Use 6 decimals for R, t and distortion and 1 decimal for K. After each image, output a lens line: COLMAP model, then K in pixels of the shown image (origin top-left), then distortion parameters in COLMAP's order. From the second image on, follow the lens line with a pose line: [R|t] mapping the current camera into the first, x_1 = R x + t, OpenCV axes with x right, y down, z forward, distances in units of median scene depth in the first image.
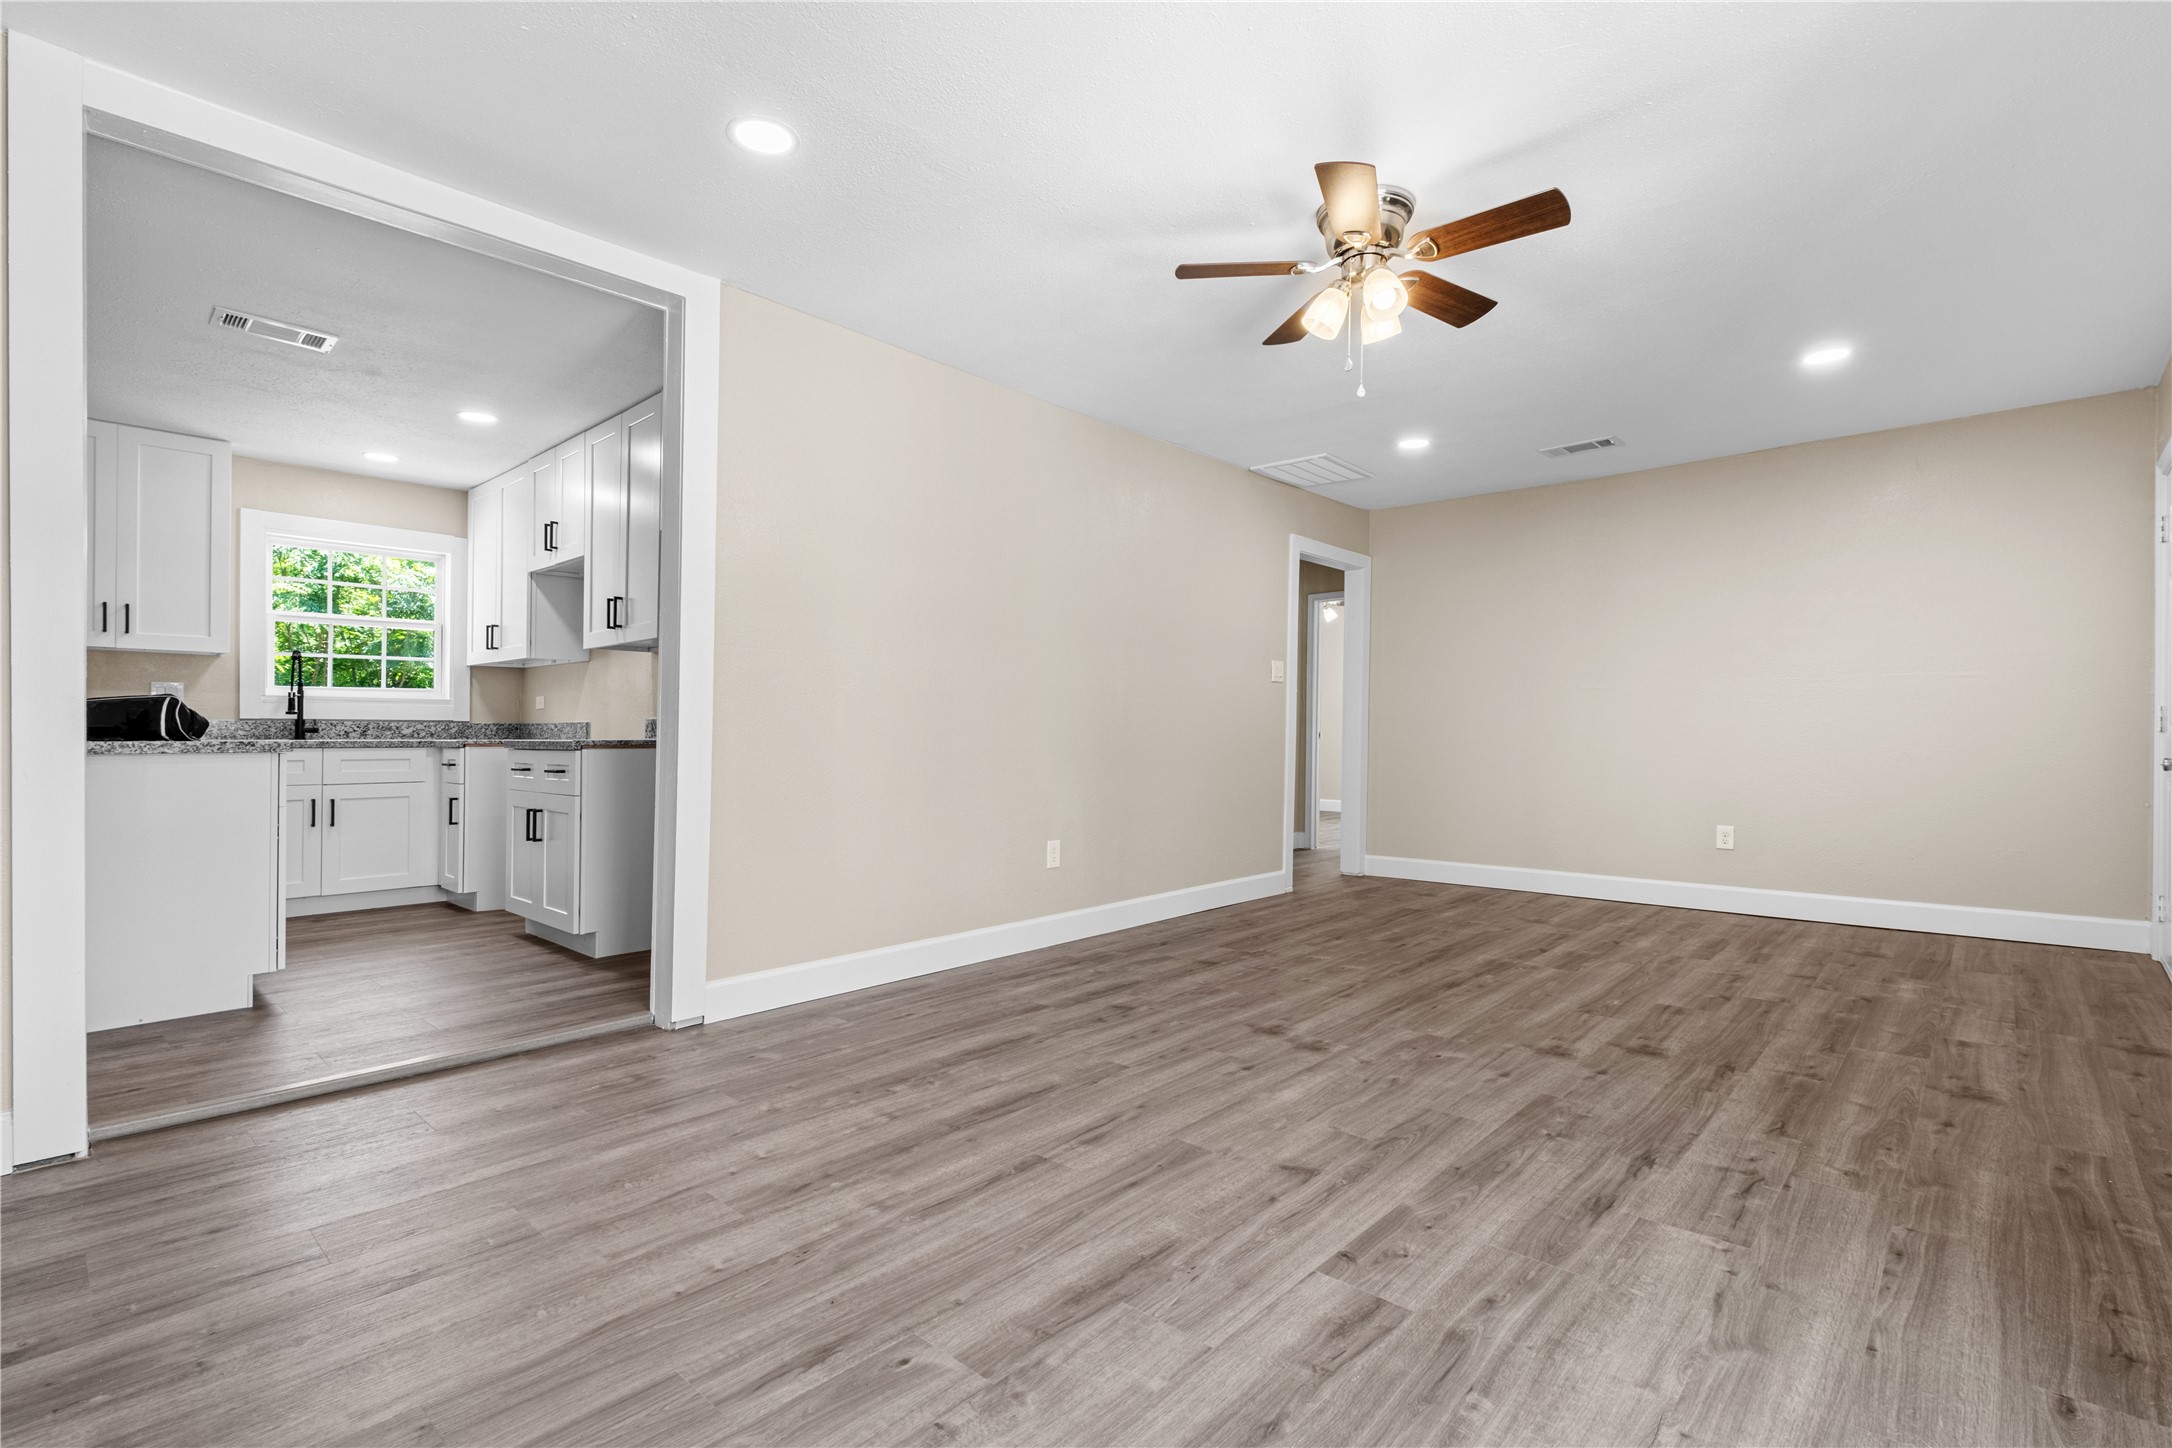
lens RADIAL K [[985.9, 0, 1071.0], [0, 985.9, 709.7], [0, 0, 1]] dist [0.001771, -0.003001]
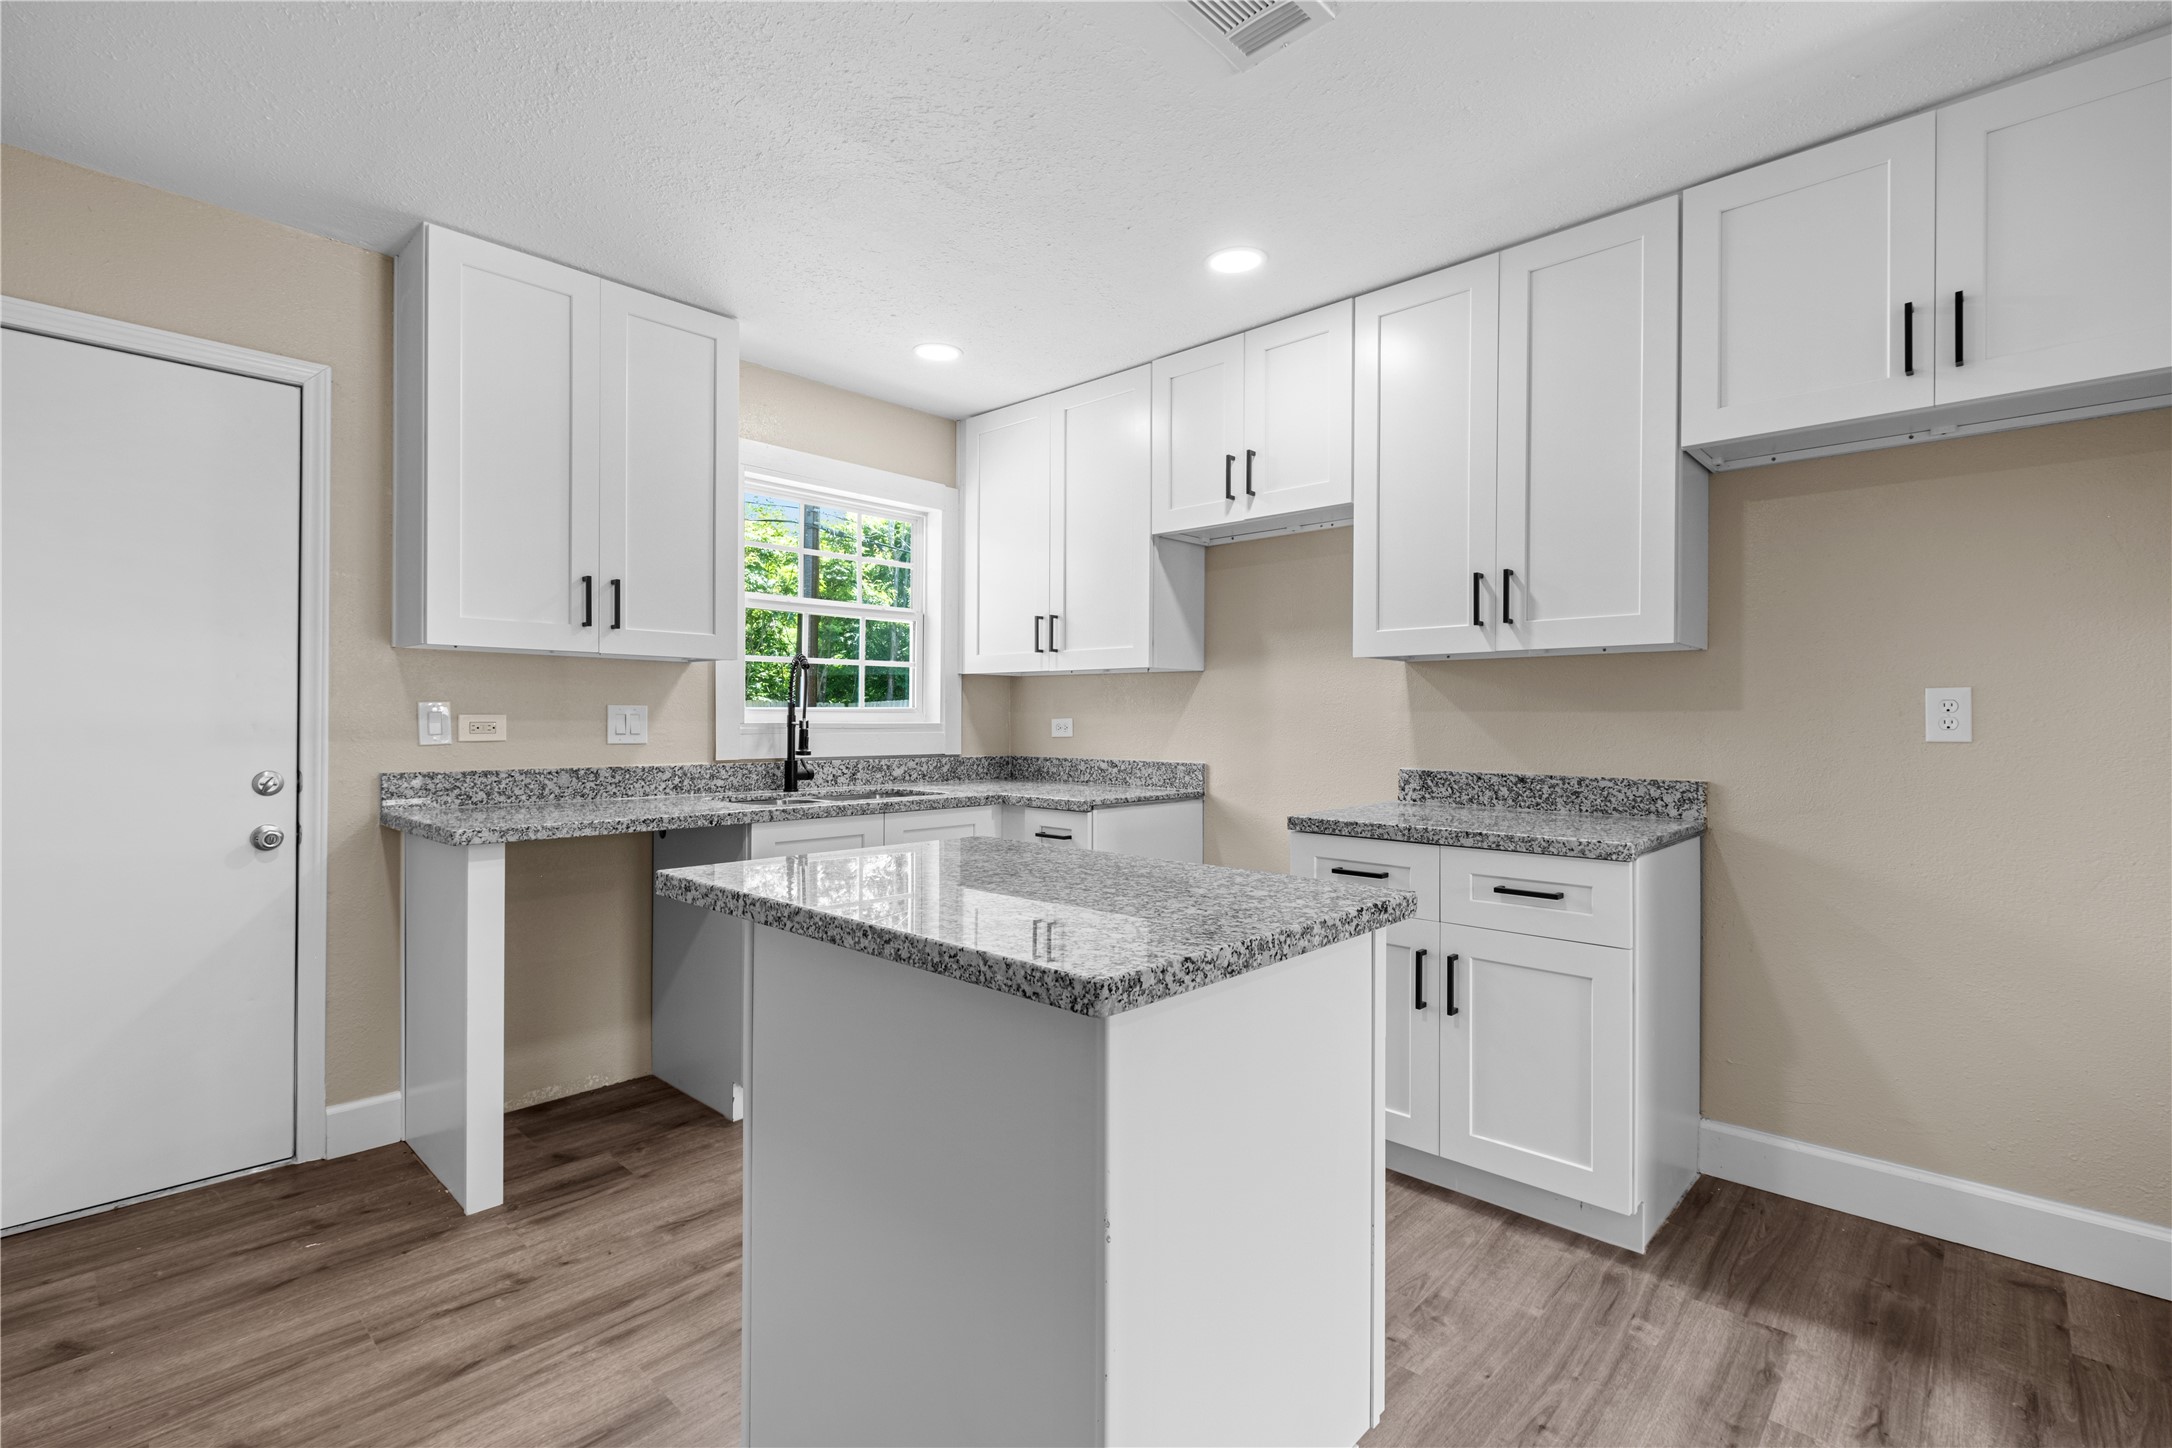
lens RADIAL K [[985.9, 0, 1095.5], [0, 985.9, 721.7], [0, 0, 1]] dist [0.001771, -0.003001]
pose [[0.999984, 0.005102, -0.002324, -0.611618], [-0.005042, 0.999670, 0.025177, -0.034589], [0.002452, -0.025164, 0.999680, 0.367577]]
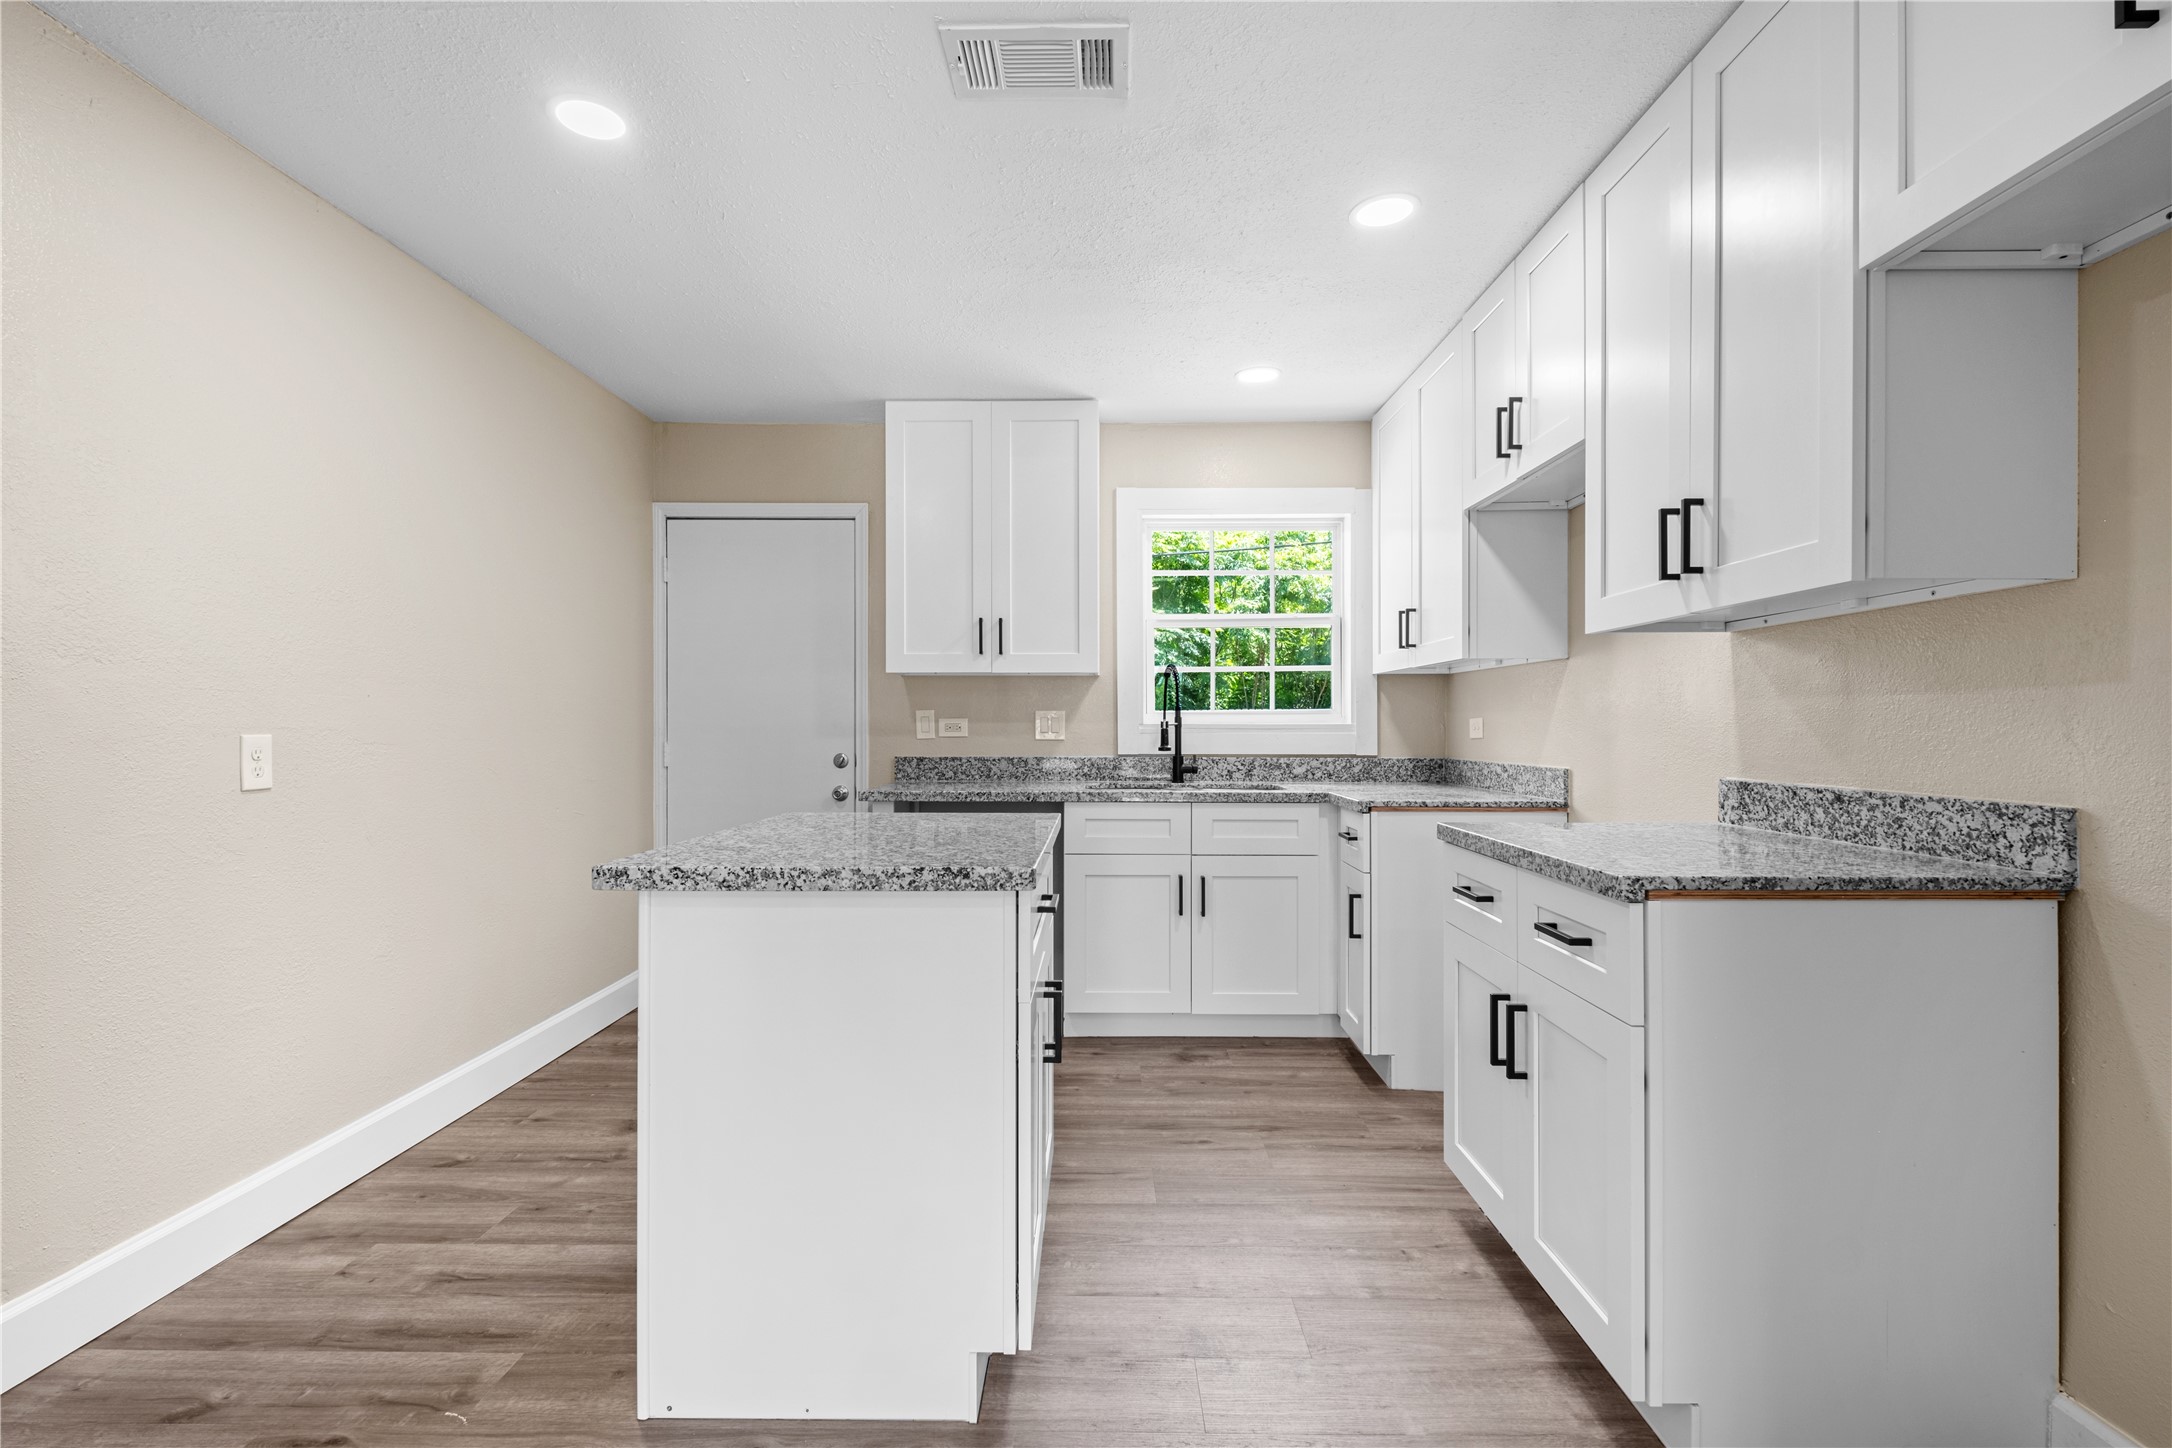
lens RADIAL K [[985.9, 0, 1082.5], [0, 985.9, 728.8], [0, 0, 1]] dist [0.001771, -0.003001]
pose [[0.668585, 0.001363, -0.743635, -0.281281], [0.017051, 0.999707, 0.017162, -0.026244], [0.743440, -0.024154, 0.668366, 0.462647]]
